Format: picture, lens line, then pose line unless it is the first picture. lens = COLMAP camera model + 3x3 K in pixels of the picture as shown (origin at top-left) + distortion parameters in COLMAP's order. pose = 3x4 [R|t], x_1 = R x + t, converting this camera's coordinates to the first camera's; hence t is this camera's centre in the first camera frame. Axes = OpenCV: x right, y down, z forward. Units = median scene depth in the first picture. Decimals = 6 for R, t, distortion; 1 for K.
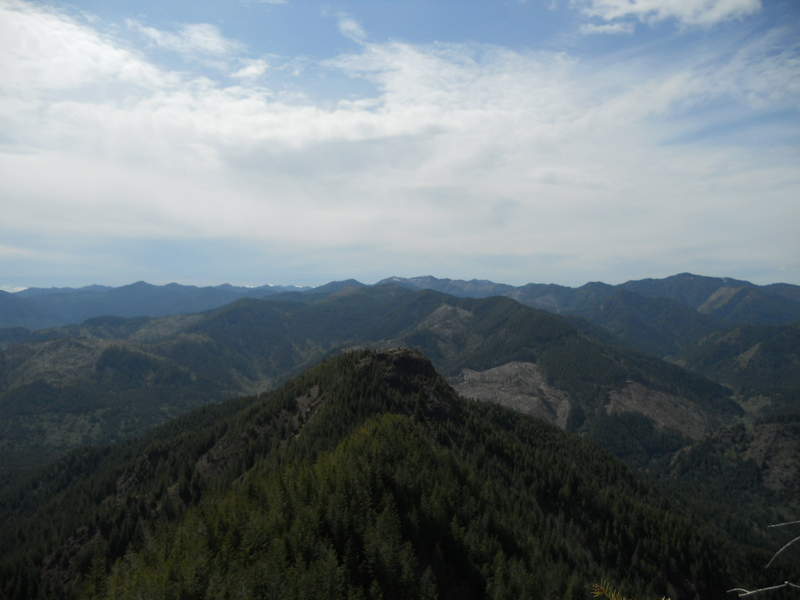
lens RADIAL K [[662.4, 0, 400.0], [0, 662.4, 300.0], [0, 0, 1]] dist [-0.060681, -0.001514]
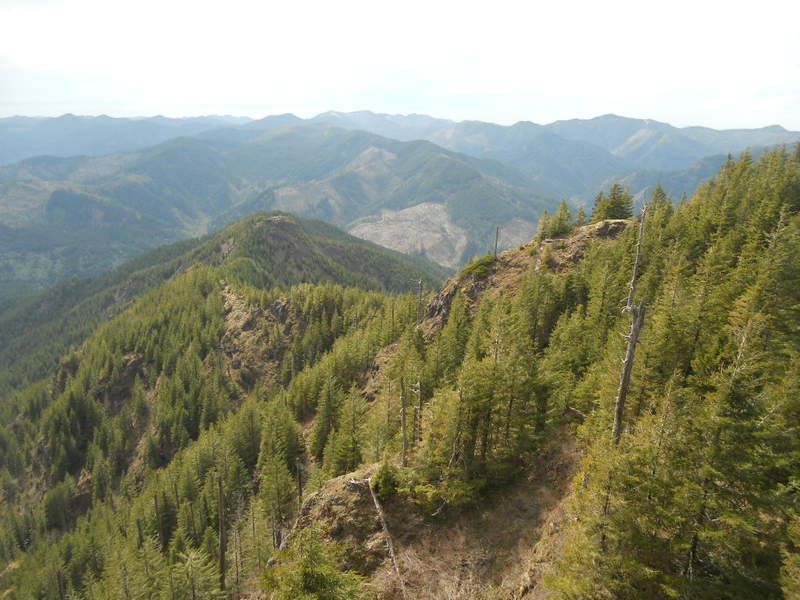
lens RADIAL K [[662.4, 0, 400.0], [0, 662.4, 300.0], [0, 0, 1]] dist [-0.060681, -0.001514]
pose [[0.996435, -0.010937, 0.083658, 0.025834], [-0.010251, 0.968519, 0.248727, -0.023053], [-0.083745, -0.248698, 0.964954, -0.117460]]
